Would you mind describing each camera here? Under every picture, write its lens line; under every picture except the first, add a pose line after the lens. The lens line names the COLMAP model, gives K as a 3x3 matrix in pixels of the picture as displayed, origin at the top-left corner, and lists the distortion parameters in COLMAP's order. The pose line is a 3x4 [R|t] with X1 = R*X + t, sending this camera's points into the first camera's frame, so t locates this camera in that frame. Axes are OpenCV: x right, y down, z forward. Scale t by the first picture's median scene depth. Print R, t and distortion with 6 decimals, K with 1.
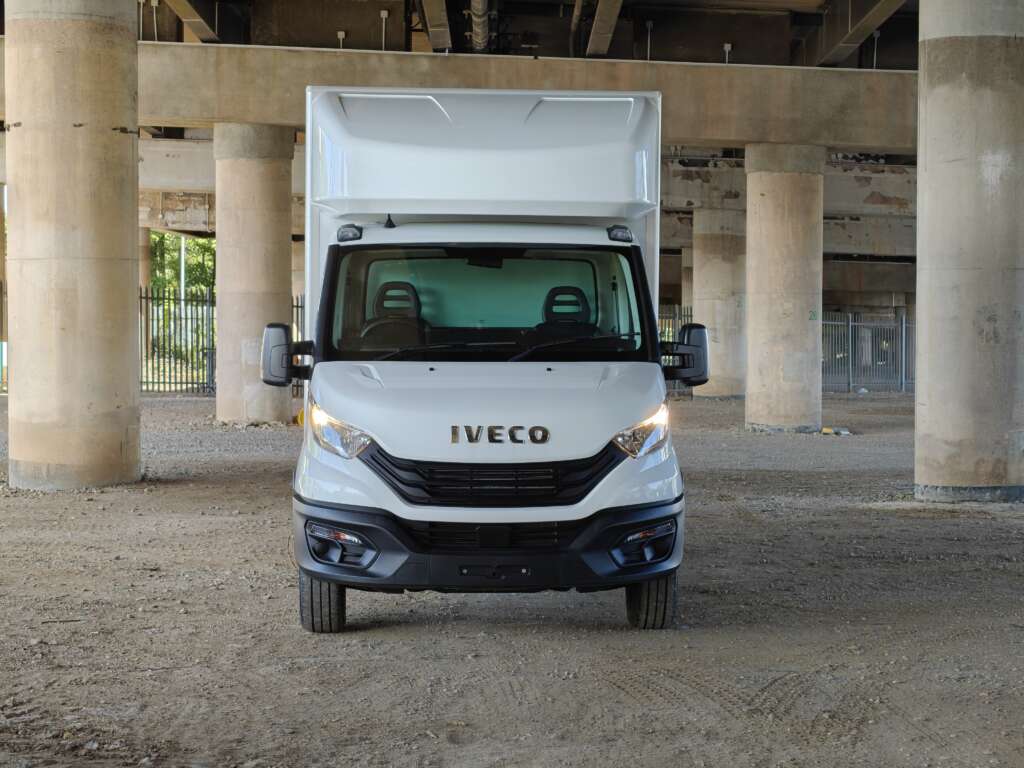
lens RADIAL K [[2258.0, 0, 512.8], [0, 2258.0, 389.4], [0, 0, 1]] dist [-0.019342, 0.000000]
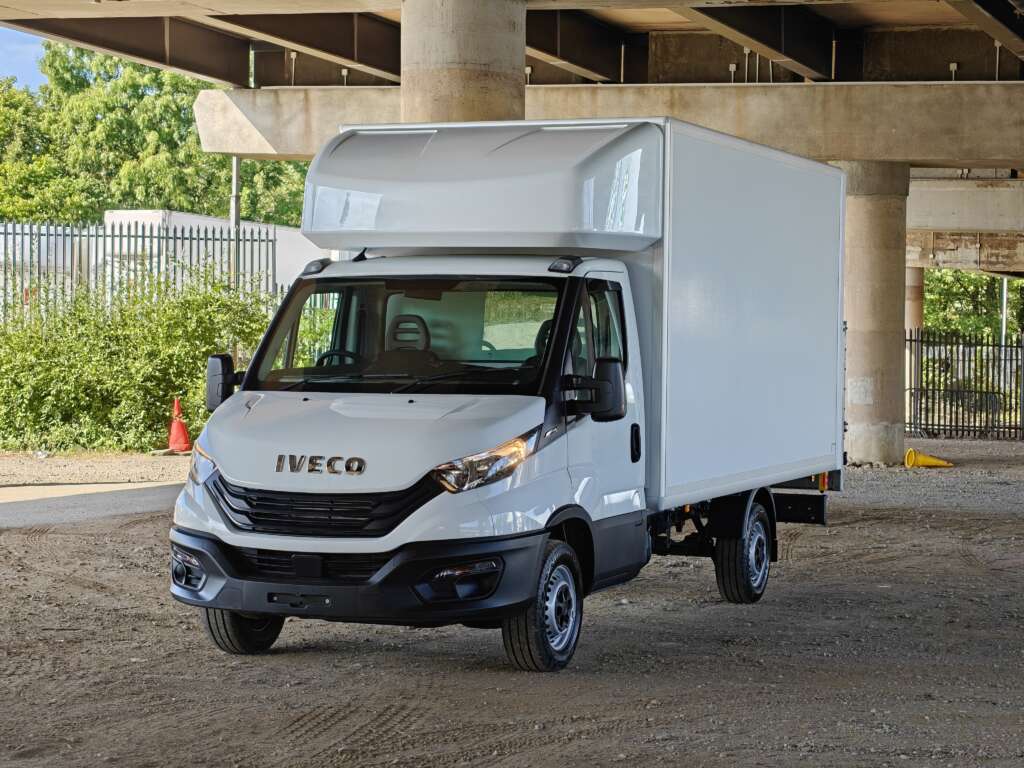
lens RADIAL K [[2258.0, 0, 513.1], [0, 2258.0, 378.1], [0, 0, 1]] dist [-0.019342, 0.000000]
pose [[0.906885, 0.006098, -0.421335, 0.410522], [-0.016183, 0.999662, -0.020364, 0.000521], [0.421068, 0.025286, 0.906676, 0.101430]]
